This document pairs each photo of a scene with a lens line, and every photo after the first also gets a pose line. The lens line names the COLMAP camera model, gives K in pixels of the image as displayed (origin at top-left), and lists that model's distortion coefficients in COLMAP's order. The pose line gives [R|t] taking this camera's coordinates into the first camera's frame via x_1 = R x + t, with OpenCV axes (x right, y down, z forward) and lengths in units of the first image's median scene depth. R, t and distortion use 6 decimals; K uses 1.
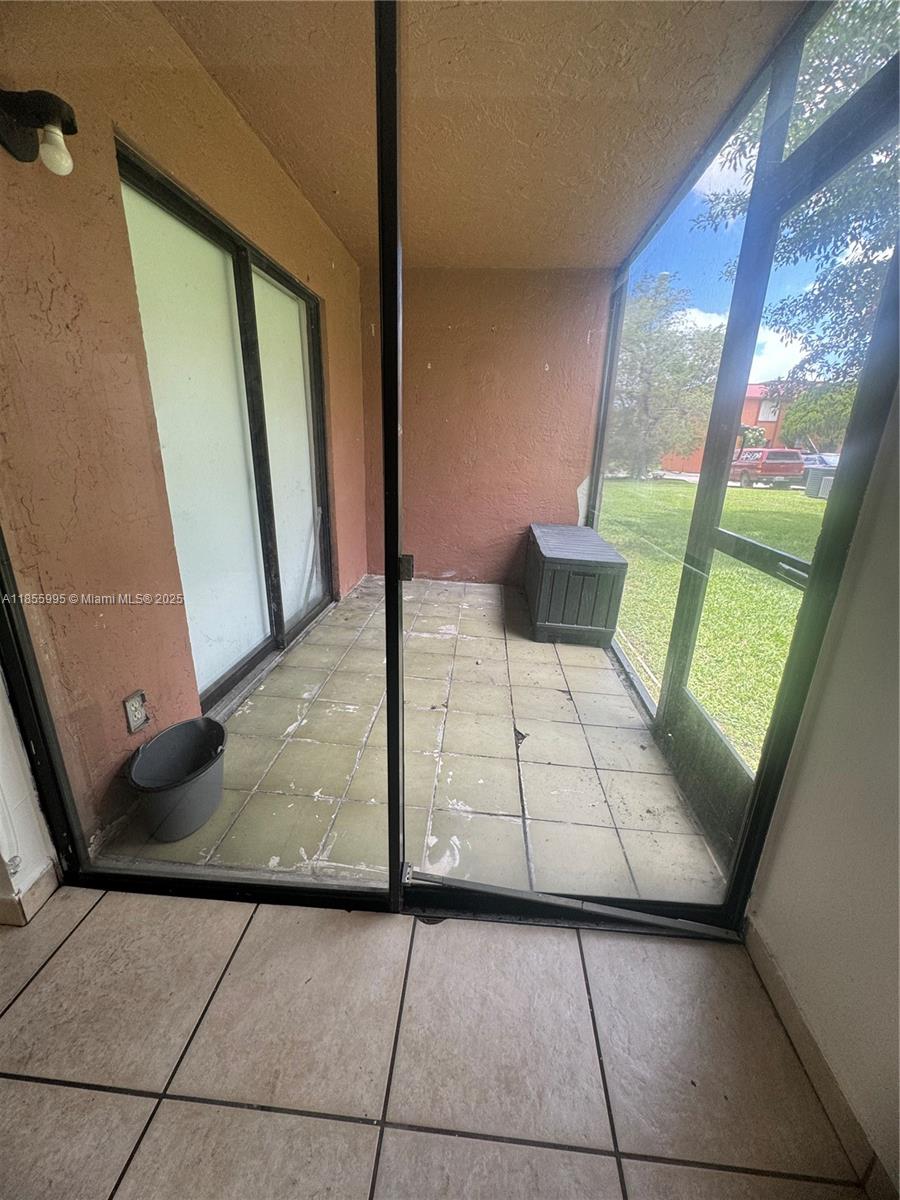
lens RADIAL K [[480.9, 0, 454.4], [0, 480.9, 598.8], [0, 0, 1]] dist [-0.004480, 0.001247]
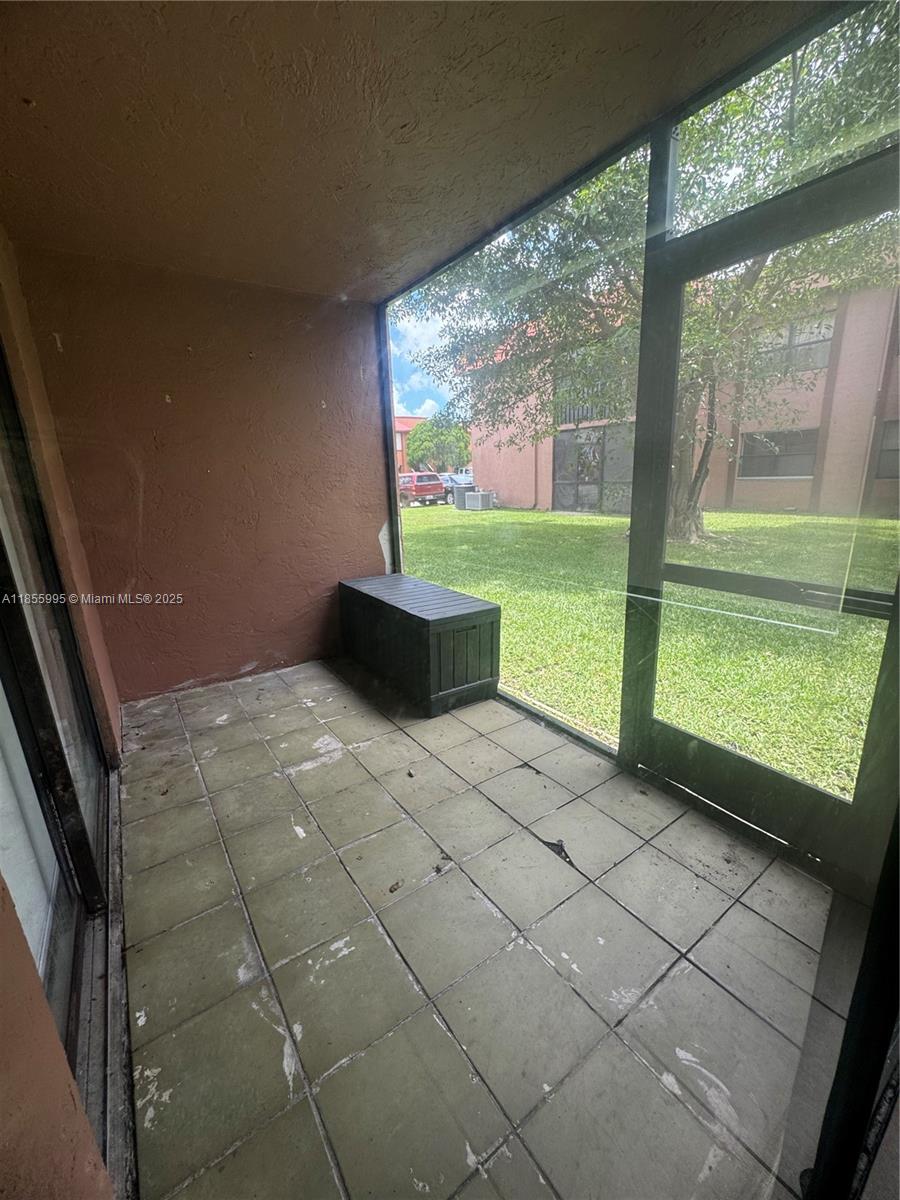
lens RADIAL K [[480.9, 0, 452.2], [0, 480.9, 597.8], [0, 0, 1]] dist [-0.004480, 0.001247]
pose [[0.772170, -0.216740, 0.597308, -0.382942], [0.253991, 0.966944, 0.022519, -0.183267], [-0.582445, 0.134322, 0.801696, 0.378498]]
